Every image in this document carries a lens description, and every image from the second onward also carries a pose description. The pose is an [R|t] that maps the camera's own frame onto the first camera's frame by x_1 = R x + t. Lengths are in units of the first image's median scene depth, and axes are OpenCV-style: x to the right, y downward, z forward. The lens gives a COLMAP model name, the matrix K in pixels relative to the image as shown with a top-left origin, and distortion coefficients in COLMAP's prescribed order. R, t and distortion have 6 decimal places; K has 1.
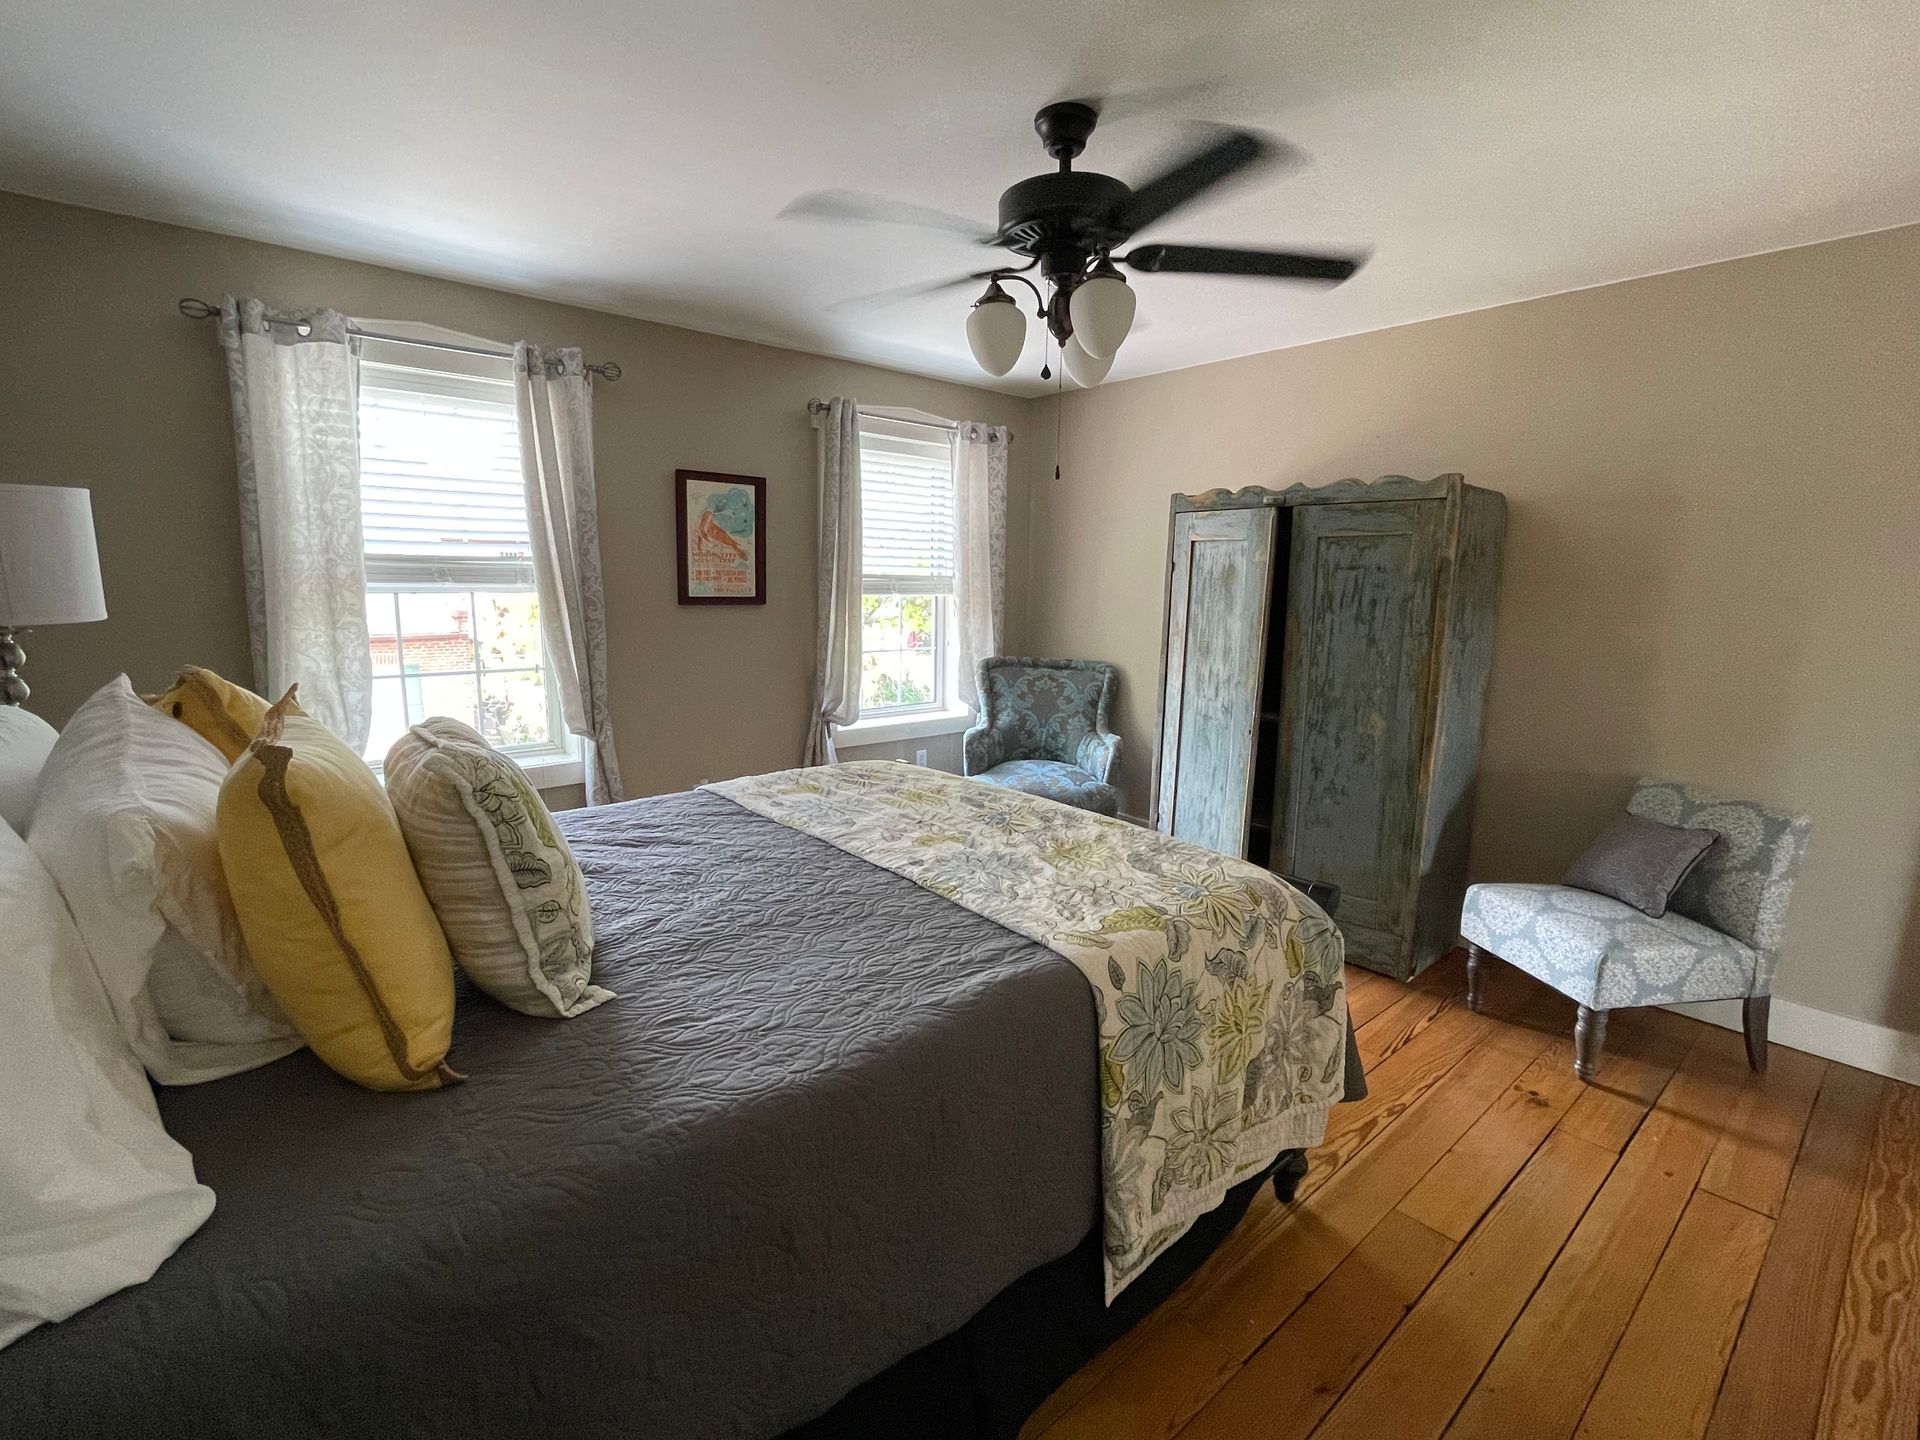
lens RADIAL K [[889.5, 0, 953.6], [0, 889.5, 714.1], [0, 0, 1]] dist [-0.008835, 0.000521]
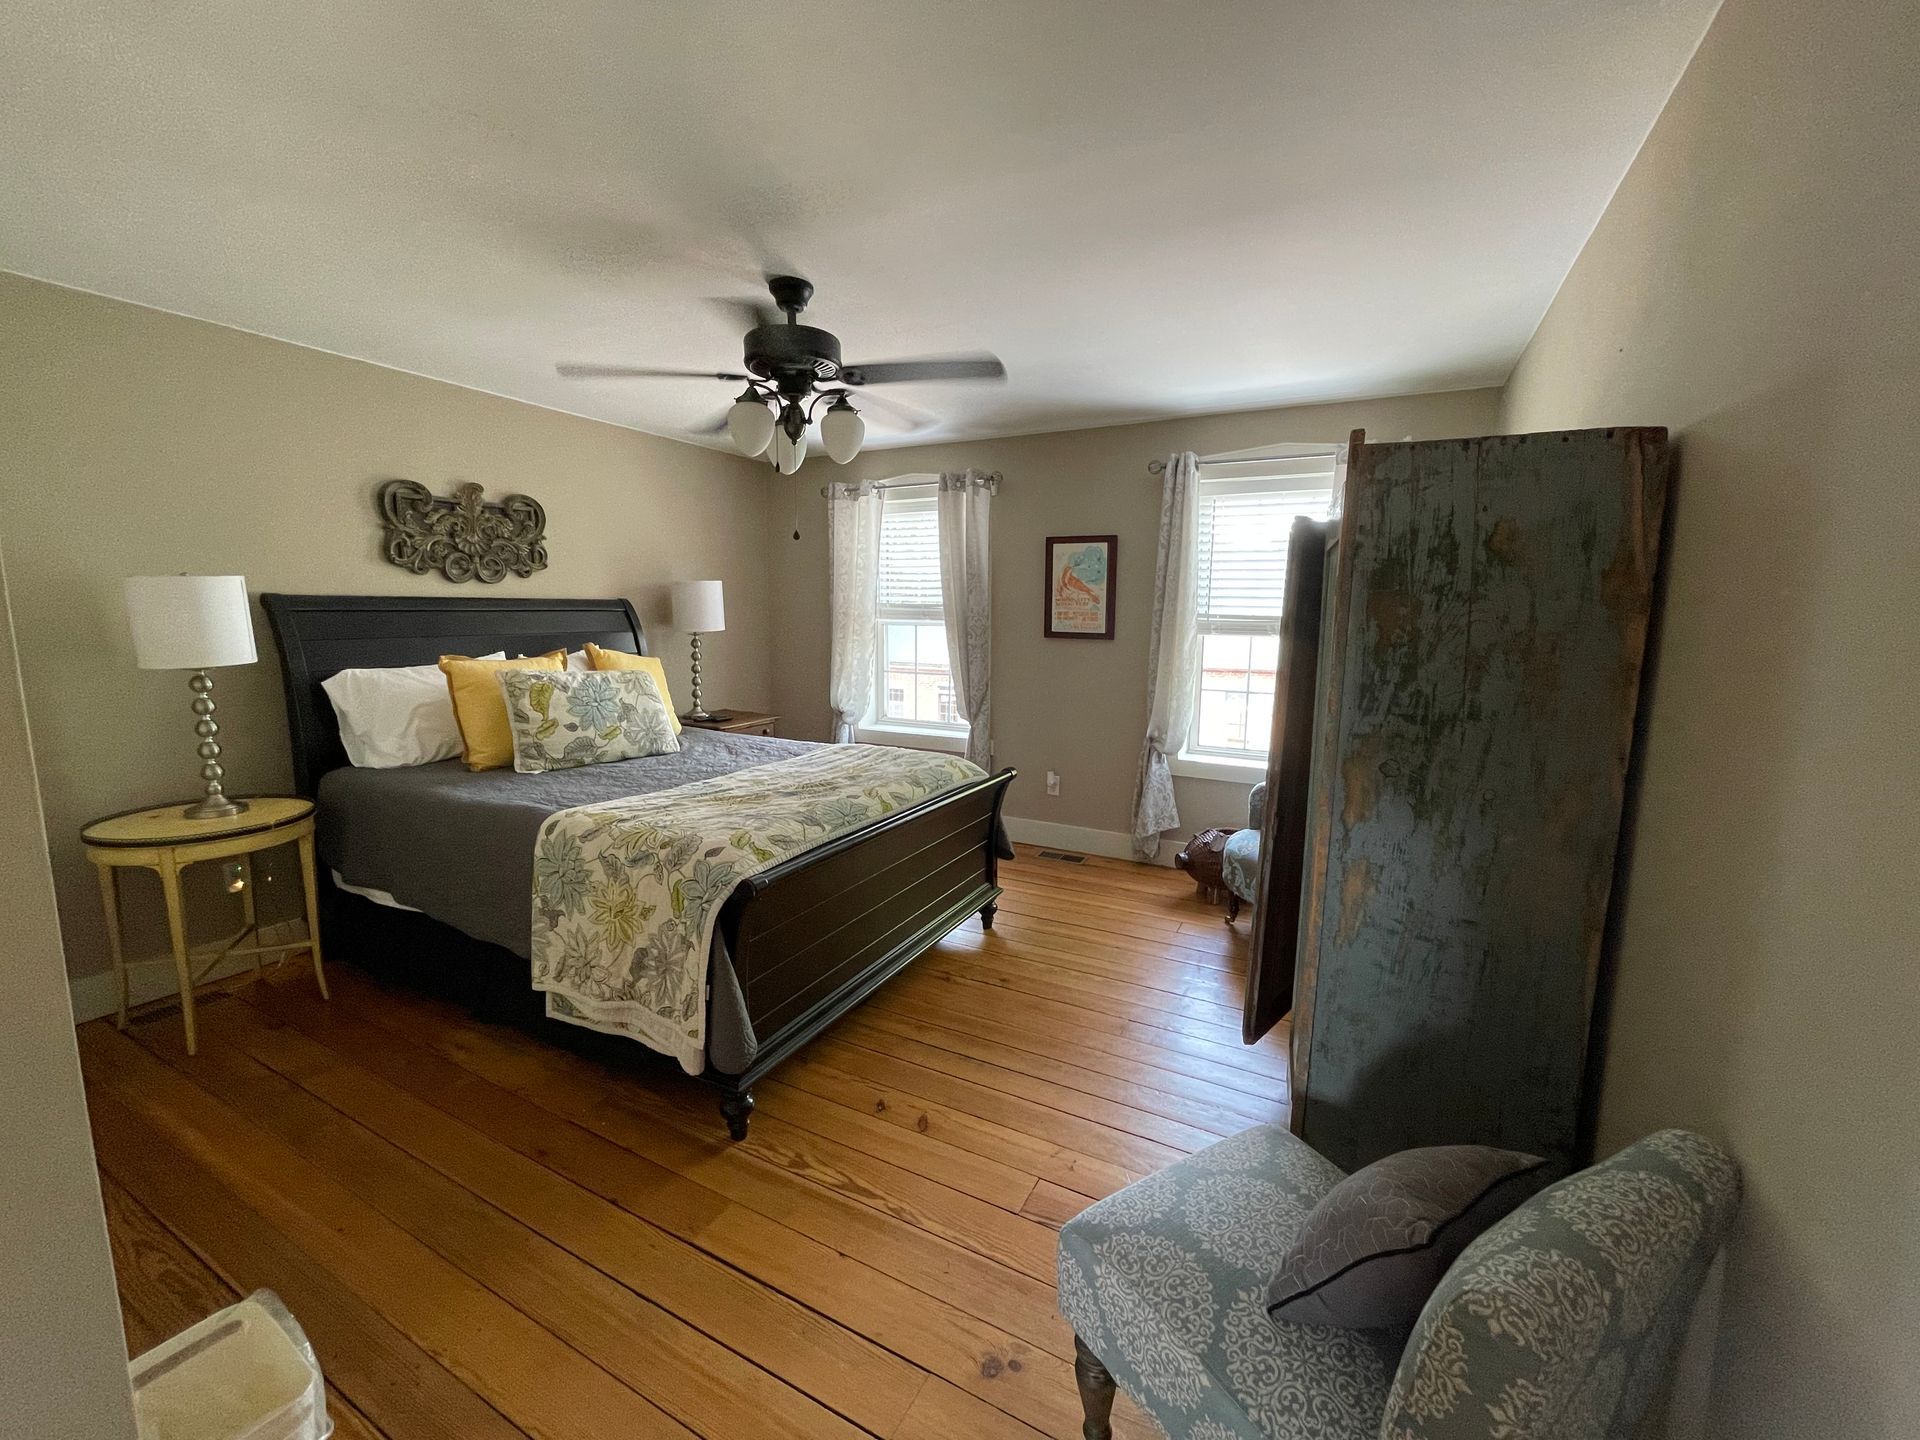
lens RADIAL K [[785.3, 0, 950.2], [0, 785.3, 724.0], [0, 0, 1]] dist [-0.005539, 0.001268]
pose [[0.347417, 0.120351, -0.929955, 0.773840], [-0.149212, 0.986189, 0.071885, -0.059941], [0.925763, 0.113786, 0.360577, 0.466807]]
